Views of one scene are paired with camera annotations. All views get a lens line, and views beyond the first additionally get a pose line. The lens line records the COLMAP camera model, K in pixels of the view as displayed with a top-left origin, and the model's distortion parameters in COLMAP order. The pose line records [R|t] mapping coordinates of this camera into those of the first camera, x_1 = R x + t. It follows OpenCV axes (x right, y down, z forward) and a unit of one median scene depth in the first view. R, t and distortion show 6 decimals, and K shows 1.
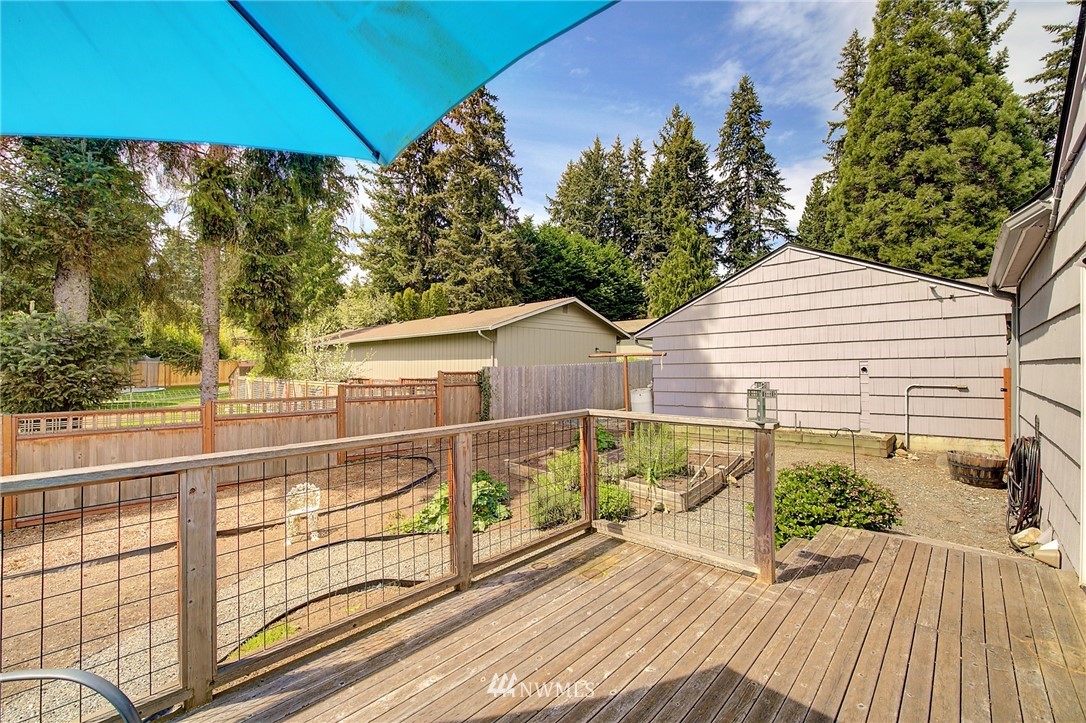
lens RADIAL K [[464.3, 0, 543.0], [0, 464.3, 361.5], [0, 0, 1]] dist [-0.012601, 0.000154]
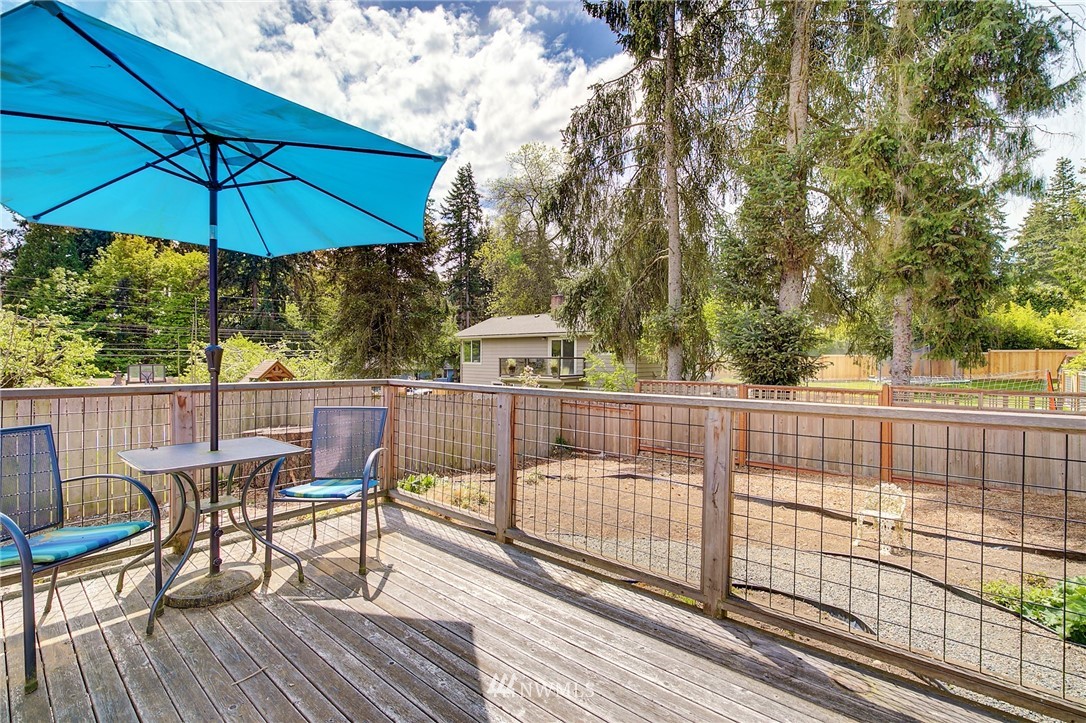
lens RADIAL K [[464.3, 0, 543.0], [0, 464.3, 361.5], [0, 0, 1]] dist [-0.012601, 0.000154]
pose [[0.048543, 0.006658, -0.998799, 0.365707], [0.004784, 0.999965, 0.006898, 0.048085], [0.998810, -0.005114, 0.048509, 0.451703]]
